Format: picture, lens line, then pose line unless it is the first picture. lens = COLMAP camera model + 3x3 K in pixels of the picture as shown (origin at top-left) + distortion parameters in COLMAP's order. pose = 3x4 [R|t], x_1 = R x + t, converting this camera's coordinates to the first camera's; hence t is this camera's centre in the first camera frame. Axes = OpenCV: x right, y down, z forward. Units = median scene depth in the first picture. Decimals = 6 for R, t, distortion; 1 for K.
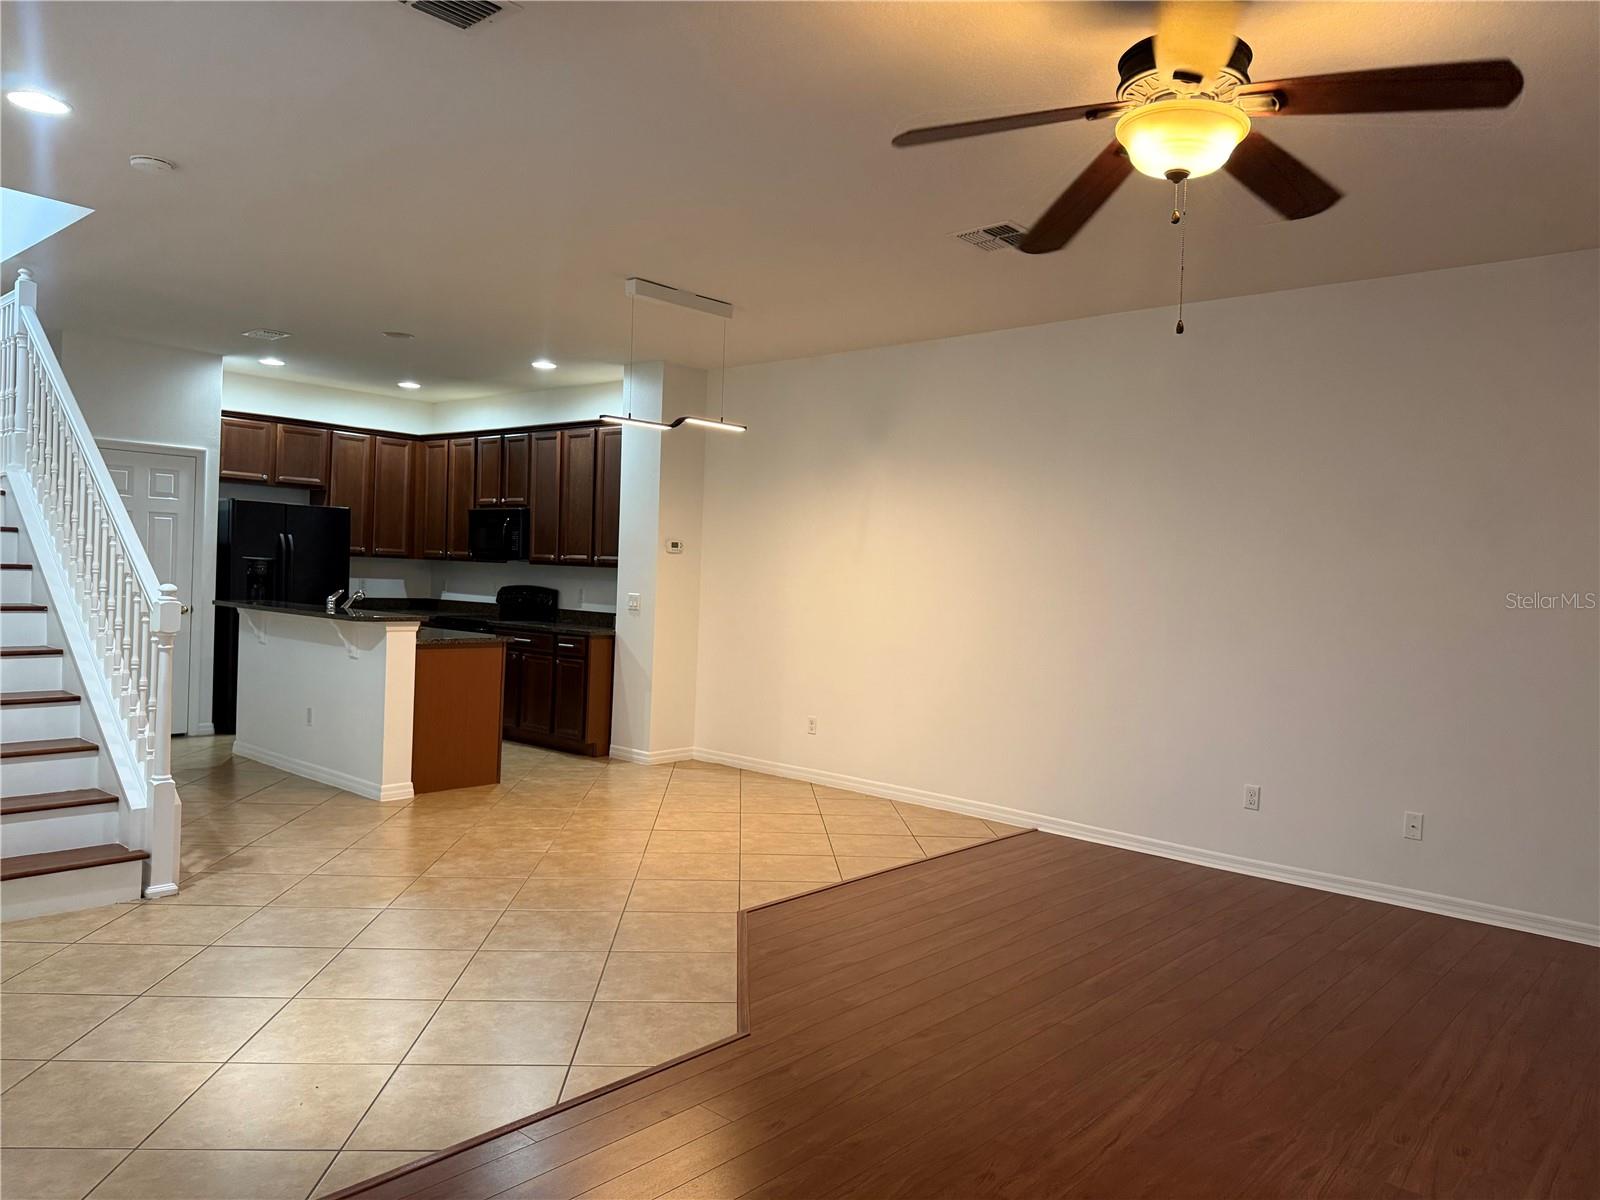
lens RADIAL K [[1107.6, 0, 800.0], [0, 1107.6, 600.0], [0, 0, 1]] dist [0.004114, 0.000581]
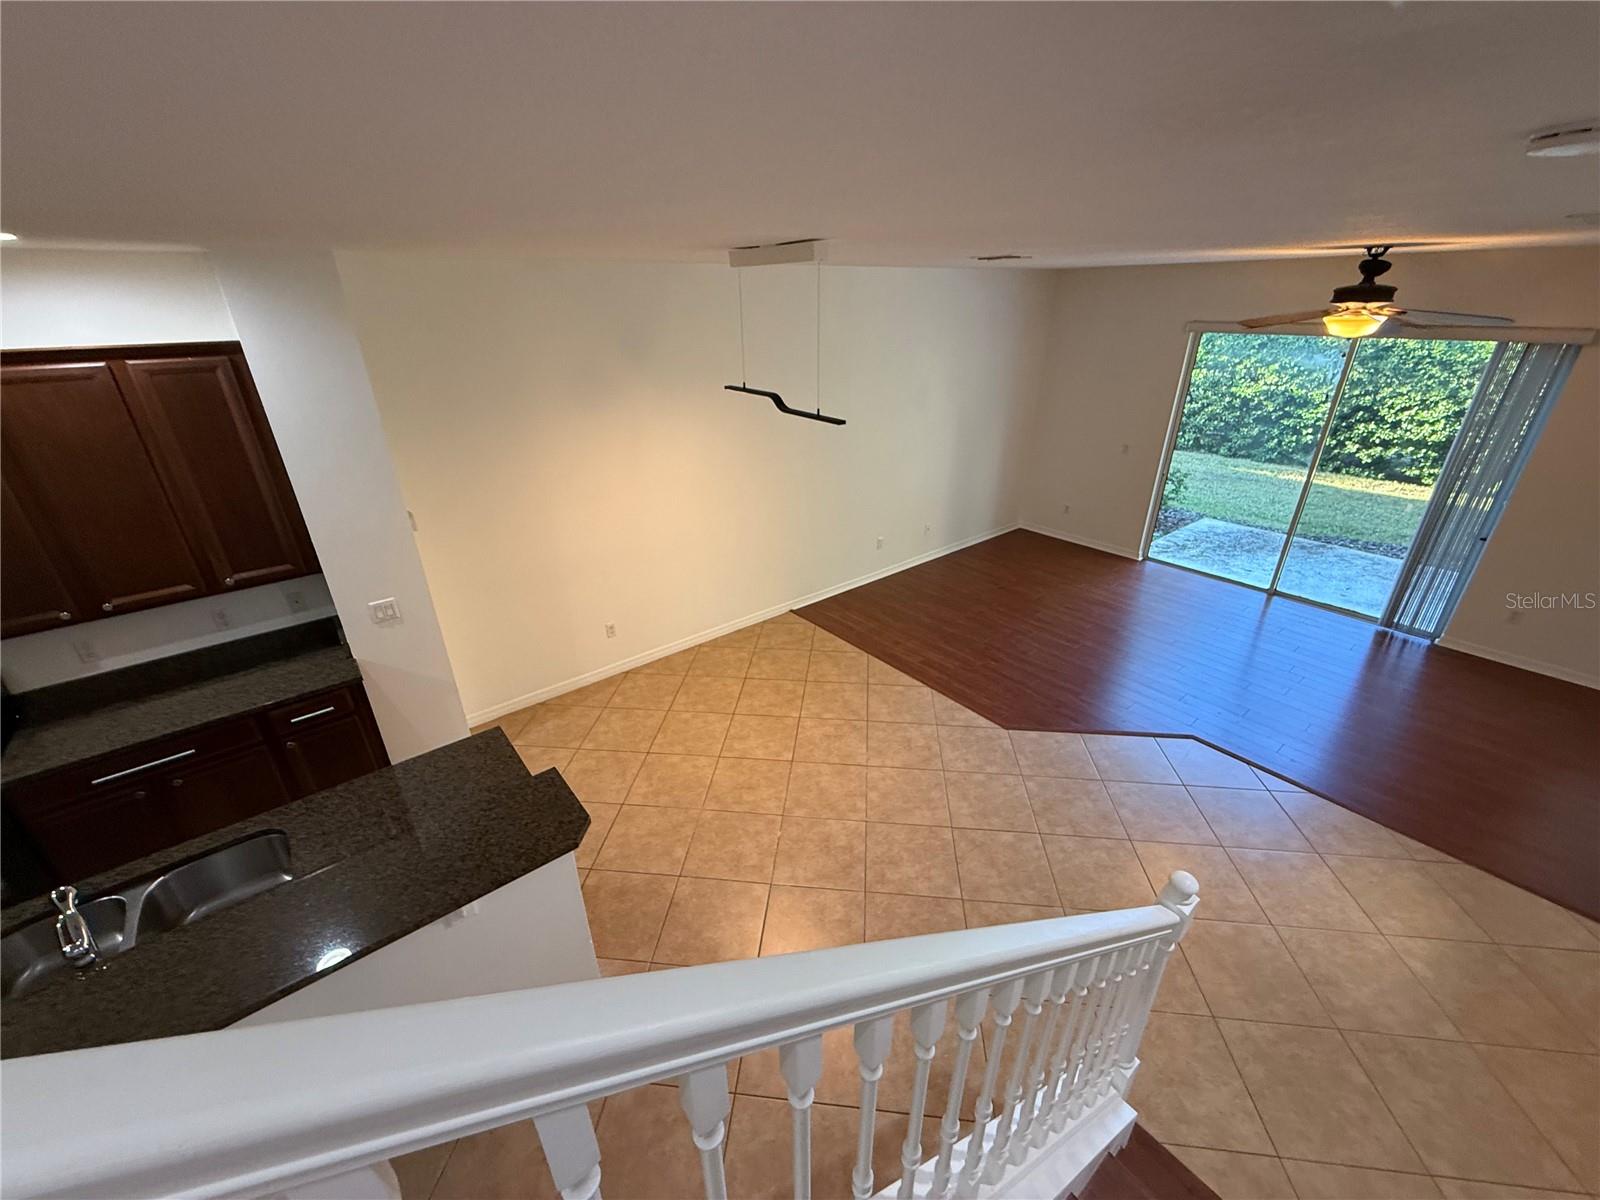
lens RADIAL K [[630.2, 0, 776.3], [0, 630.2, 605.4], [0, 0, 1]] dist [-0.008764, -0.000267]
pose [[0.181632, -0.460391, 0.868936, -0.467121], [0.051502, 0.886875, 0.459130, -0.182563], [-0.982017, -0.038641, 0.184795, 0.642708]]
